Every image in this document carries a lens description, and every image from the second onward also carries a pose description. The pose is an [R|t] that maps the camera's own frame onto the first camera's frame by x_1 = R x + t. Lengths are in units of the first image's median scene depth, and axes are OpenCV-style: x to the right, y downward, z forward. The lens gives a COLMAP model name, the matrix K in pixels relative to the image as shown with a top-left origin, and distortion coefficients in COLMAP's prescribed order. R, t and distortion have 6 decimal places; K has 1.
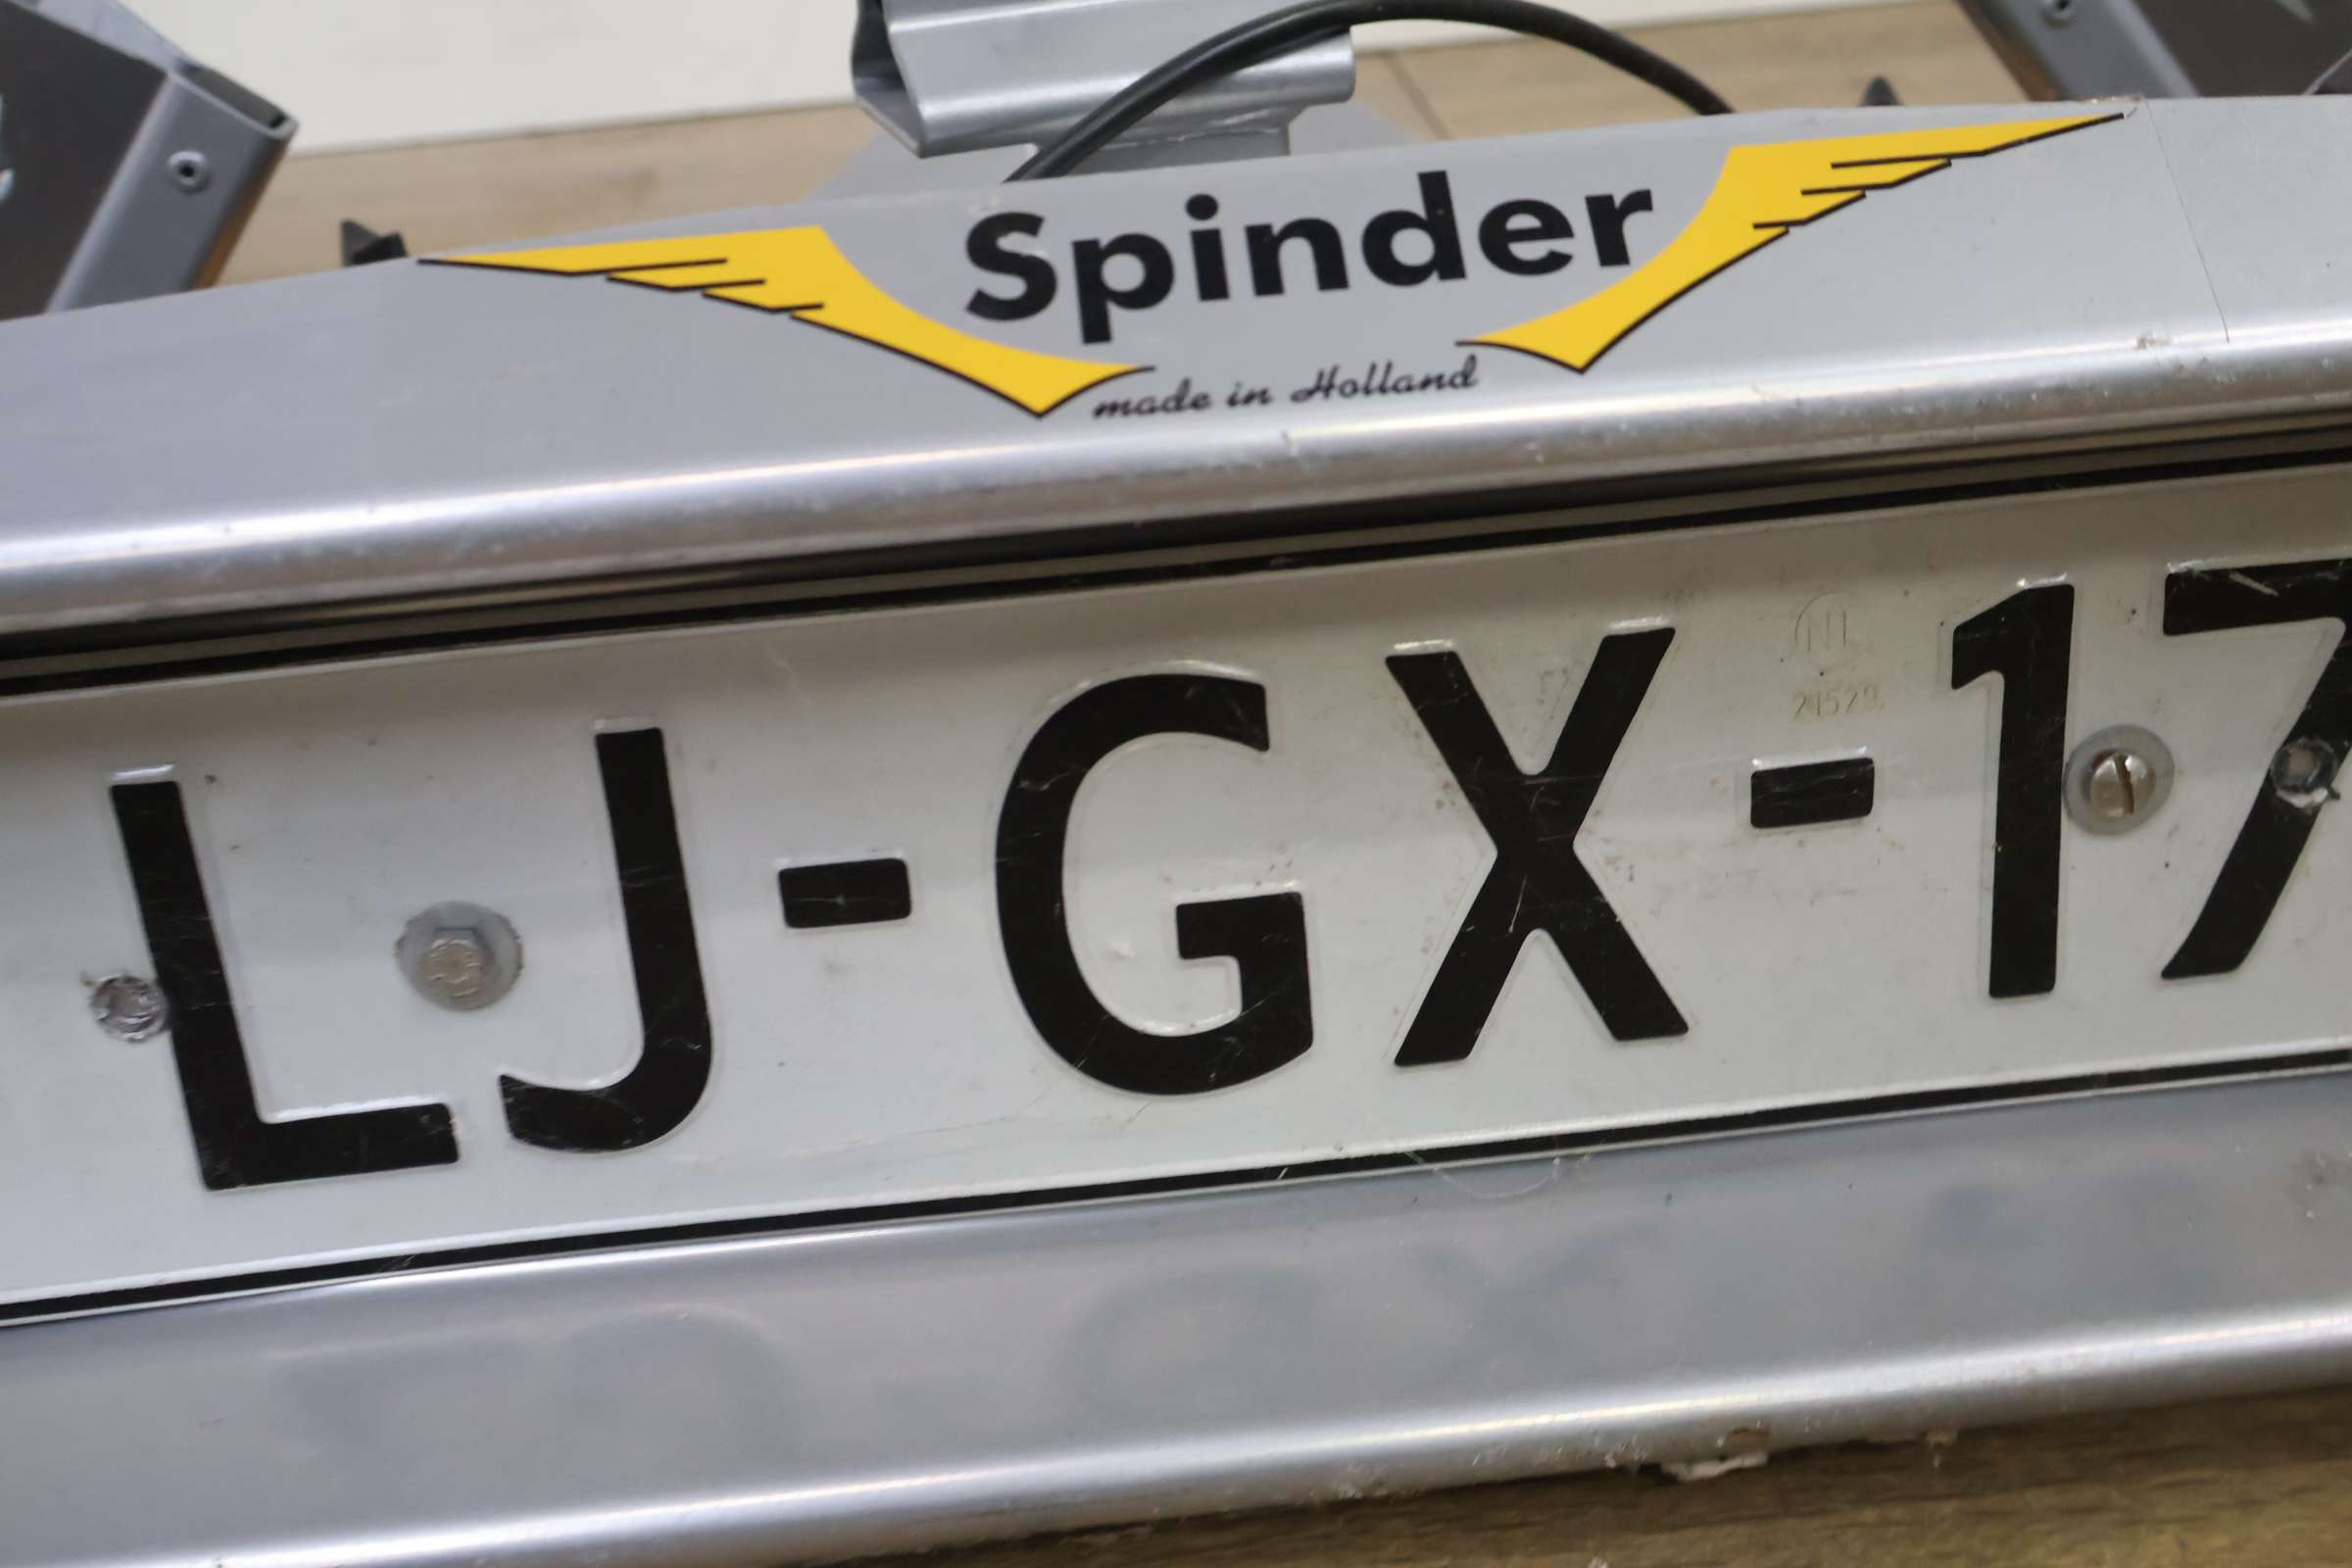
lens RADIAL K [[2811.0, 0, 1158.0], [0, 2811.0, 788.6], [0, 0, 1]] dist [-0.006428, 0.000000]
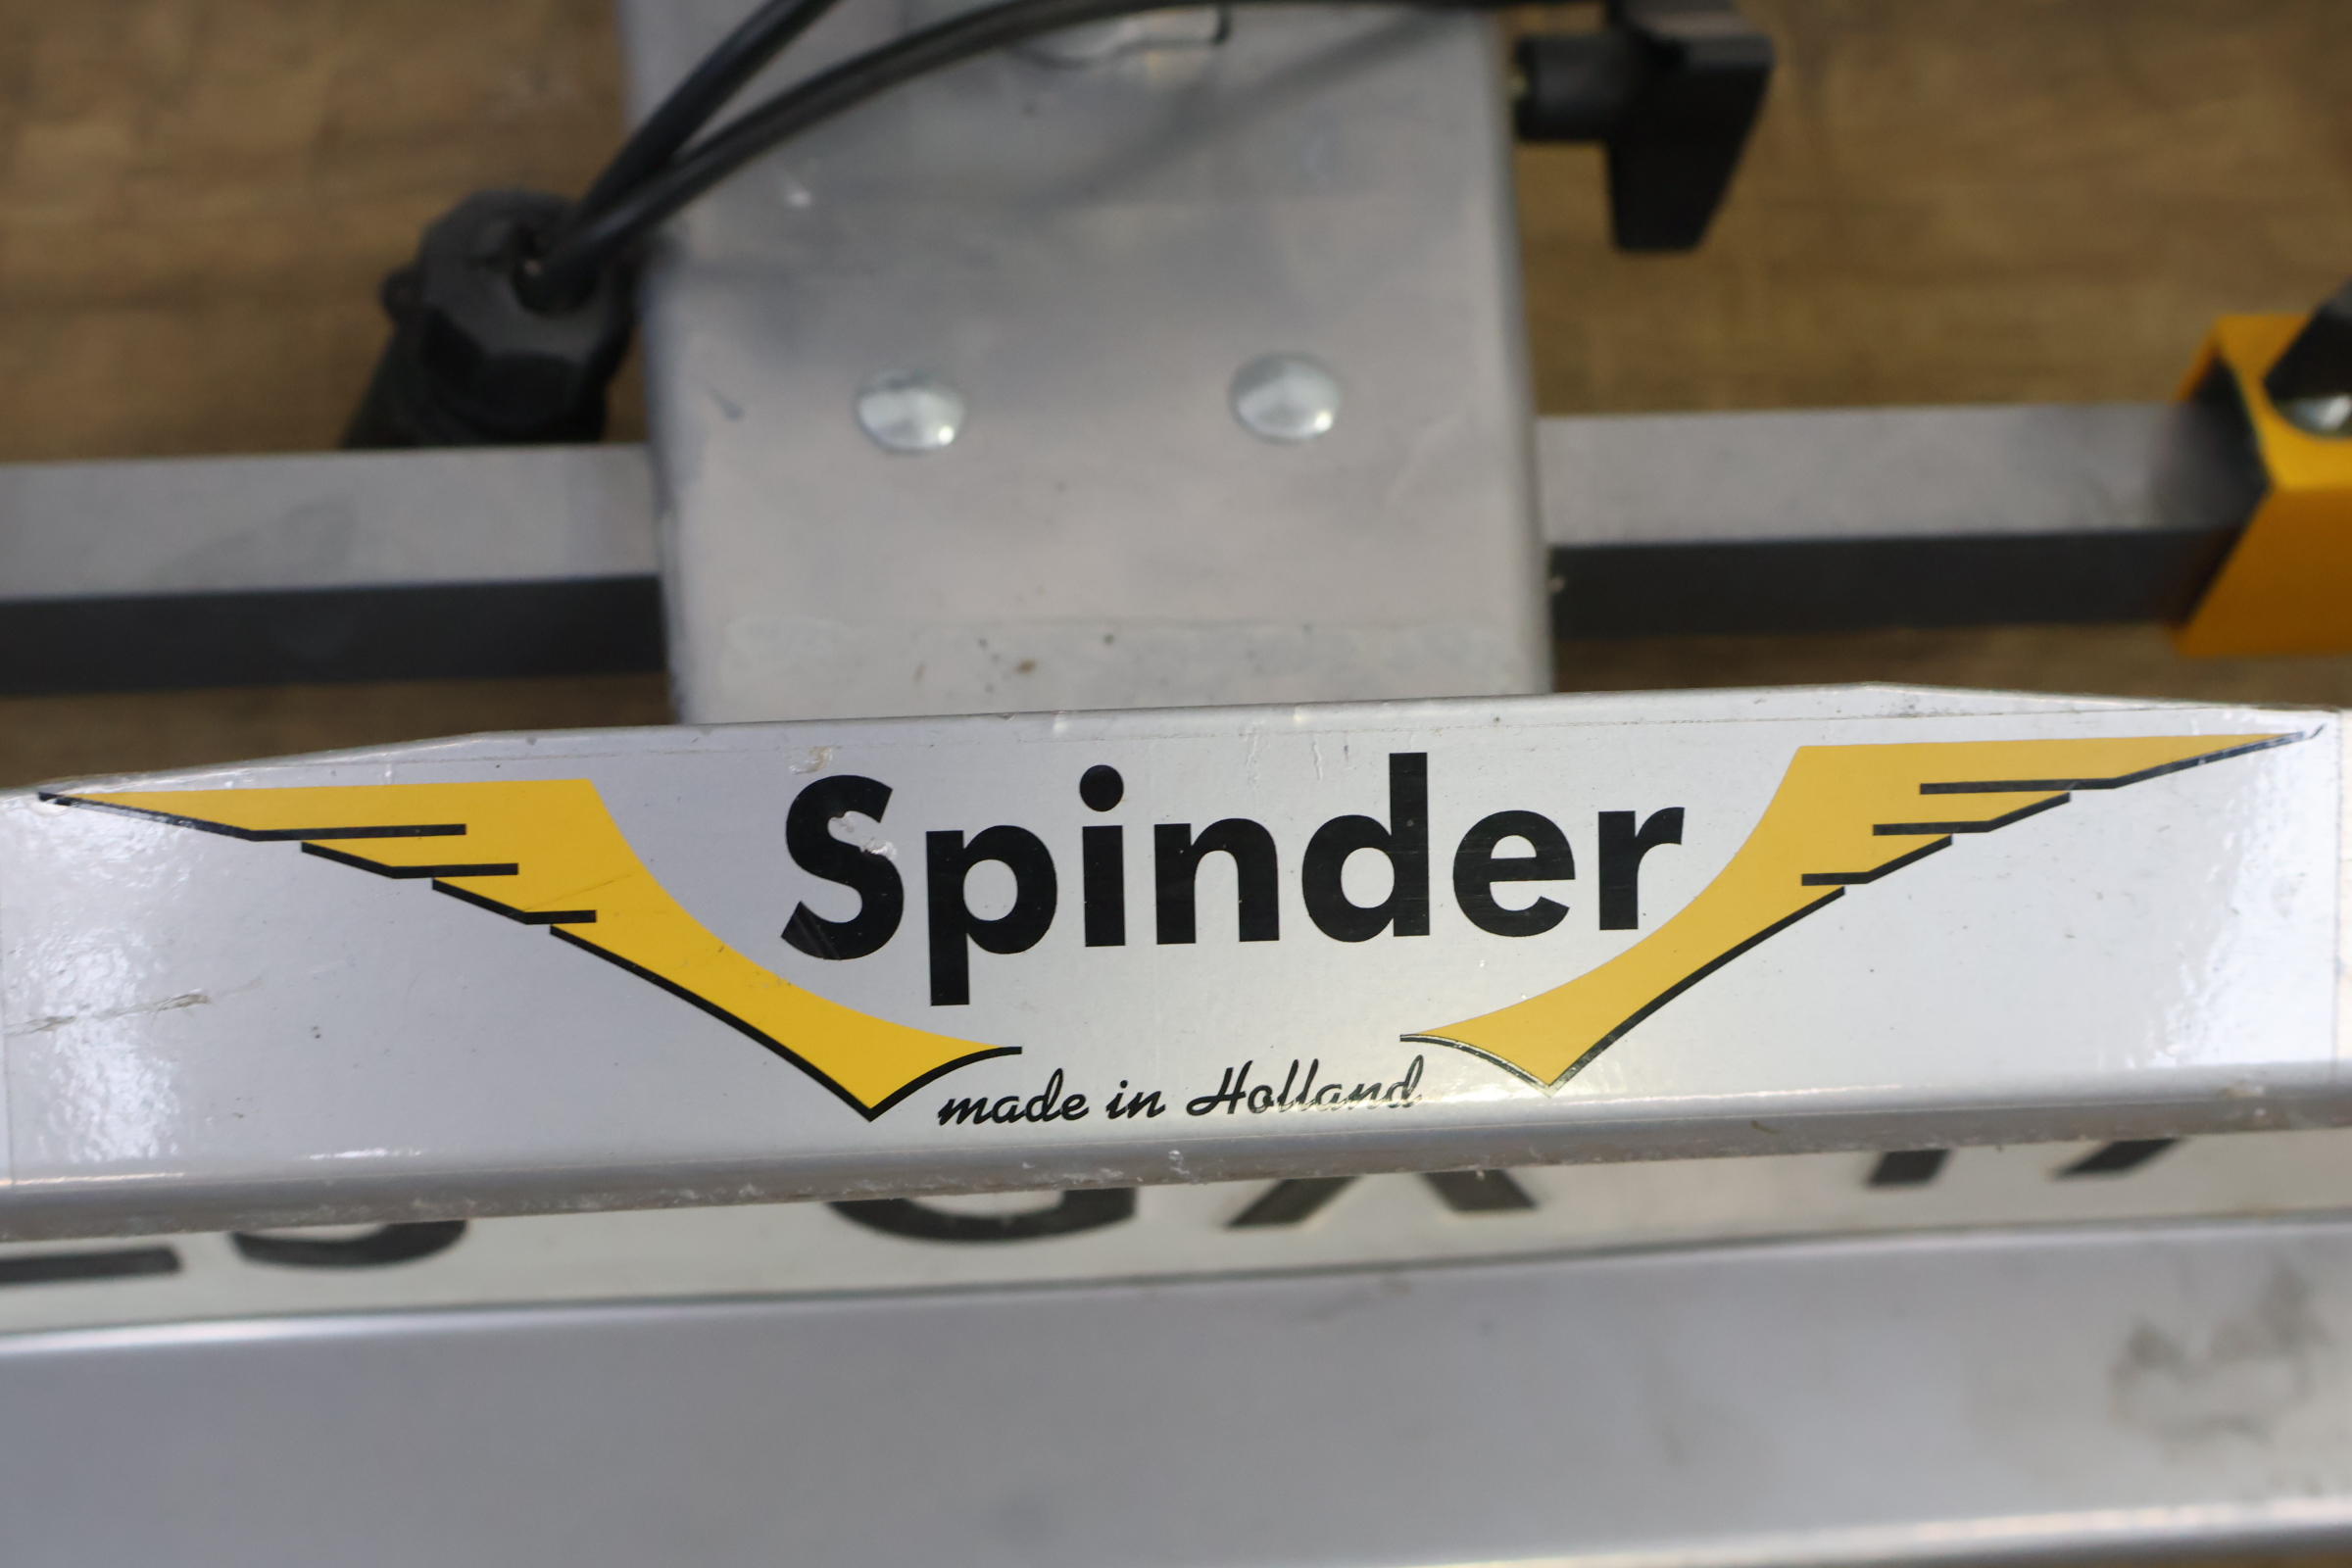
lens RADIAL K [[2811.0, 0, 1131.9], [0, 2811.0, 754.9], [0, 0, 1]] dist [-0.006428, 0.000000]
pose [[0.993578, 0.067938, 0.090488, -0.045666], [-0.106320, 0.834216, 0.541091, -0.629621], [-0.038726, -0.547236, 0.836082, 0.373953]]
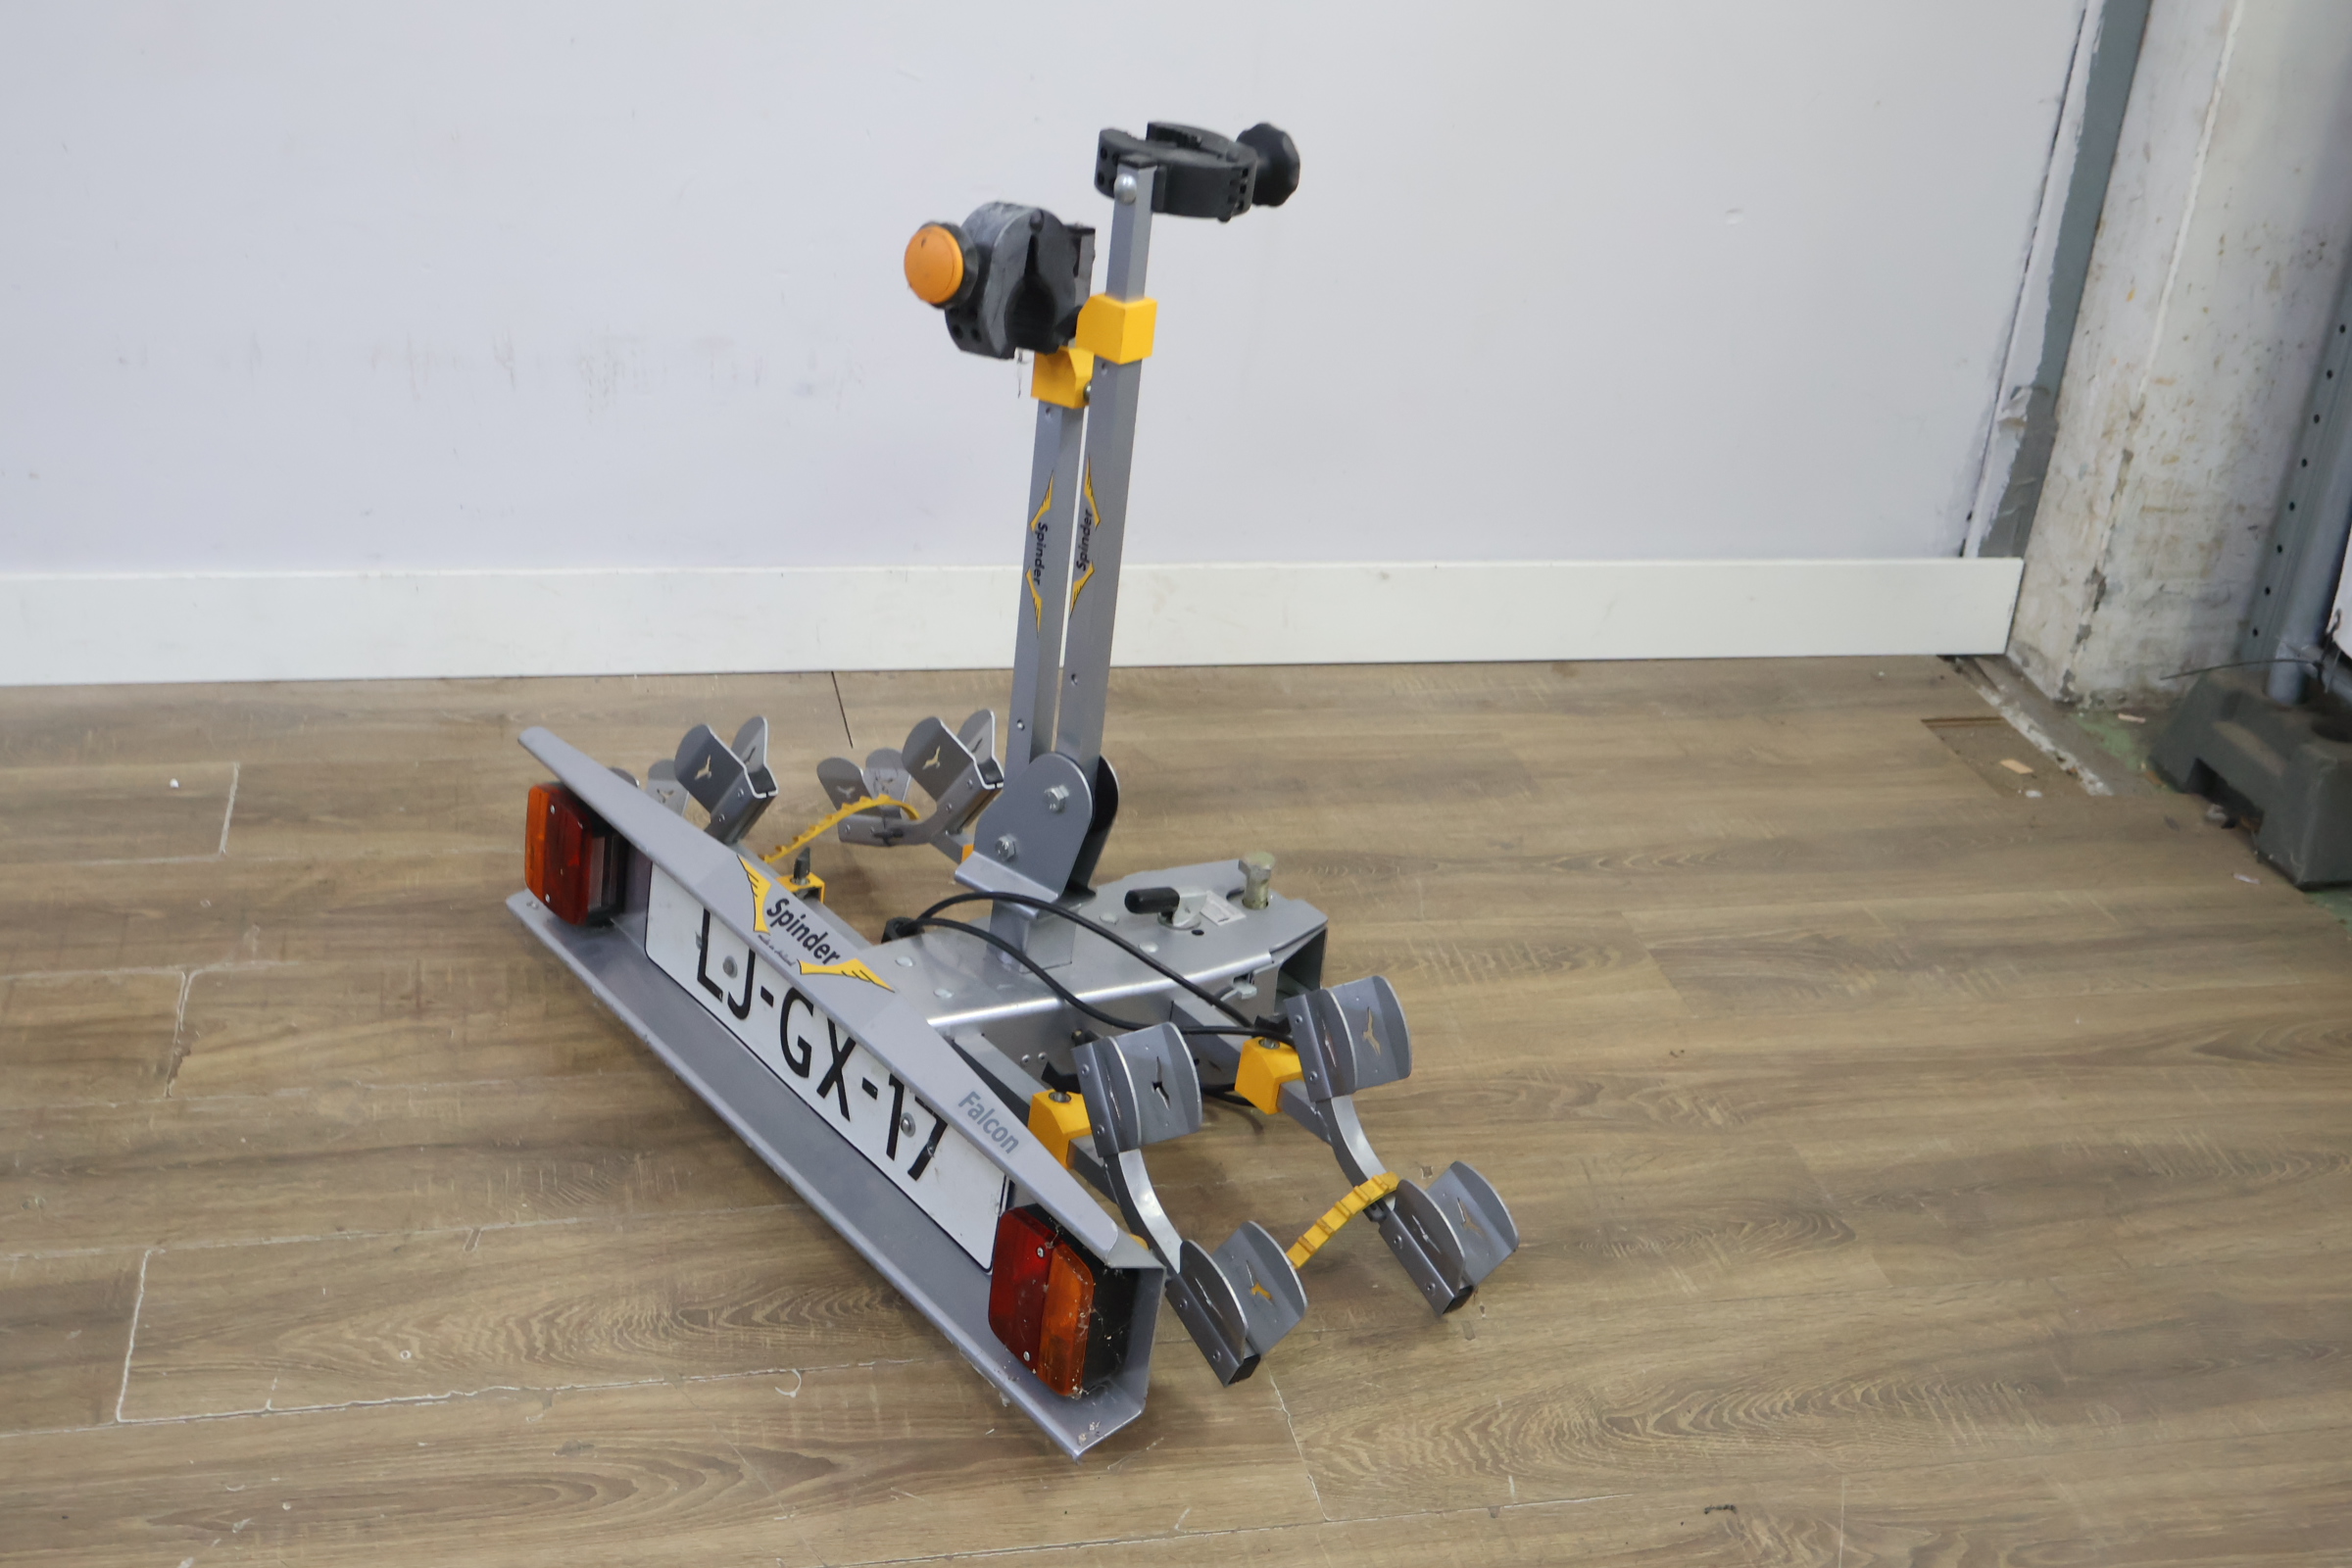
lens RADIAL K [[2811.0, 0, 1188.4], [0, 2811.0, 784.2], [0, 0, 1]] dist [-0.006428, 0.000000]
pose [[0.979040, 0.079102, 0.187679, -0.195935], [-0.074163, 0.996693, -0.033209, -0.419854], [-0.189685, 0.018594, 0.981669, -4.486188]]
